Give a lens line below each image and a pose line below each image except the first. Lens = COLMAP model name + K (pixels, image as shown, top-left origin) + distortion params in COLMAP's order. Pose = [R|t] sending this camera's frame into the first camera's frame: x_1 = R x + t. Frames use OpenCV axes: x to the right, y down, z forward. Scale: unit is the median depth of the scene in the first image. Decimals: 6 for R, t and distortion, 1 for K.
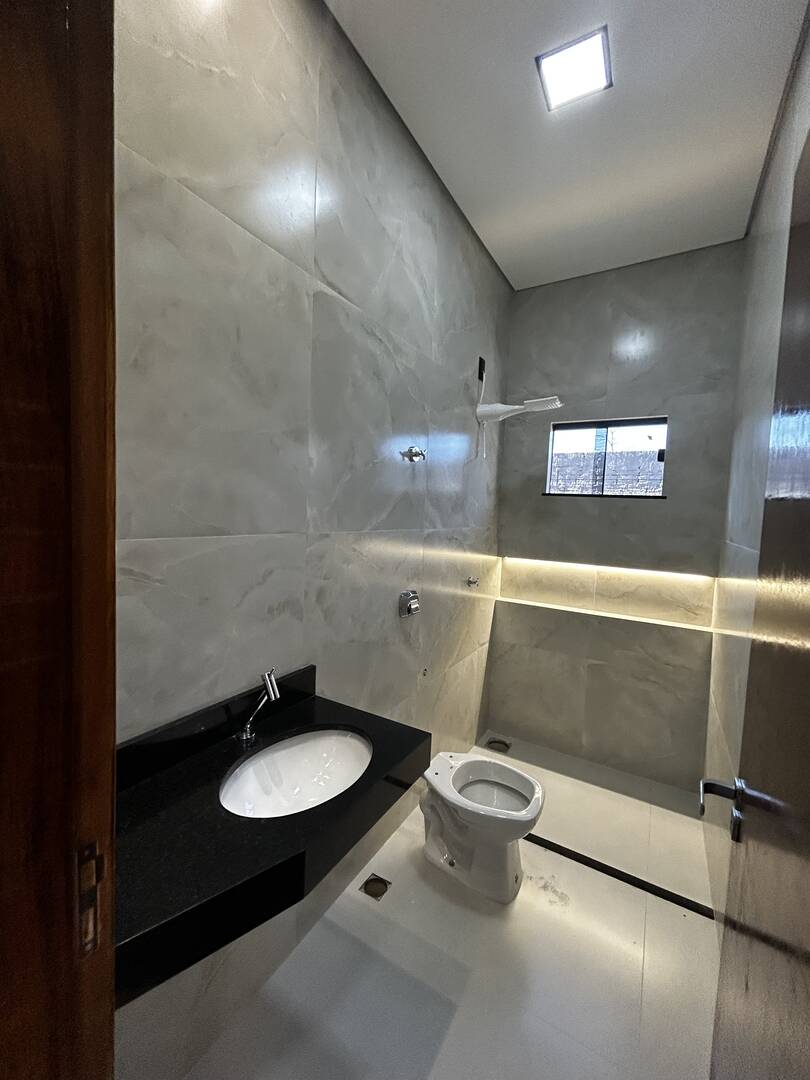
lens RADIAL K [[433.6, 0, 400.2], [0, 433.6, 546.0], [0, 0, 1]] dist [0.001728, 0.000205]
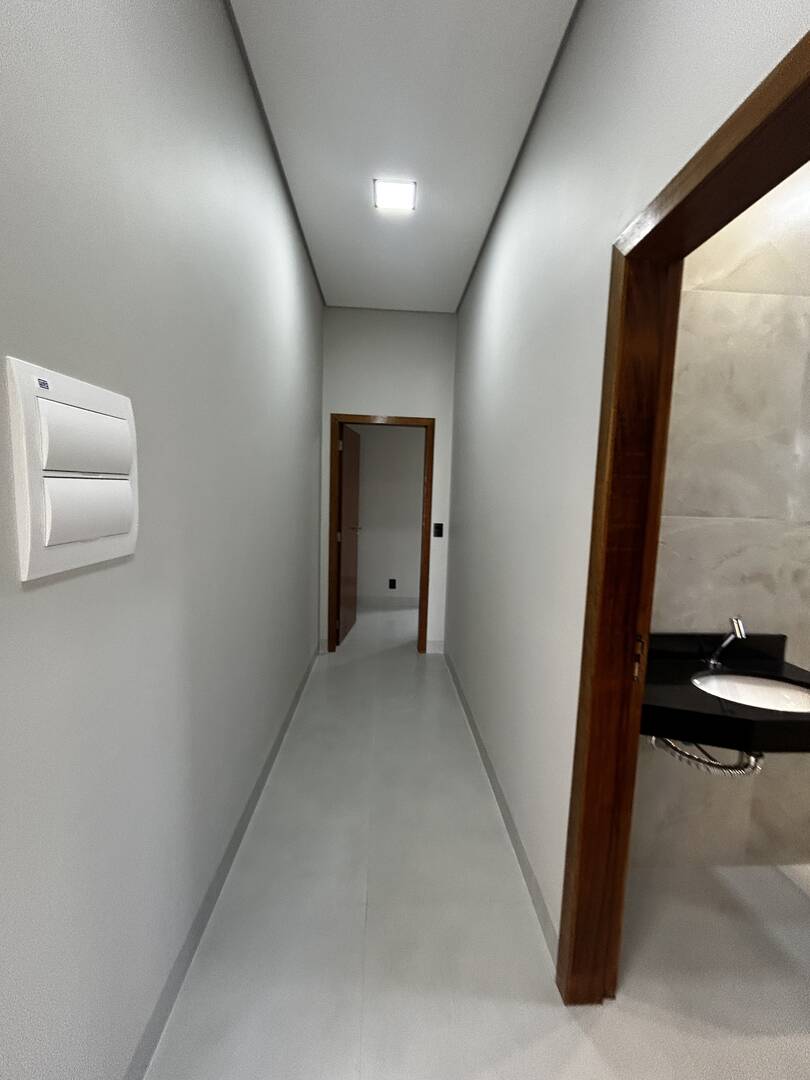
lens RADIAL K [[433.6, 0, 407.2], [0, 433.6, 542.4], [0, 0, 1]] dist [0.001728, 0.000205]
pose [[0.567416, 0.057204, -0.821442, 0.197570], [-0.070970, 0.997269, 0.020426, 0.092708], [0.820367, 0.046708, 0.569927, -0.582574]]
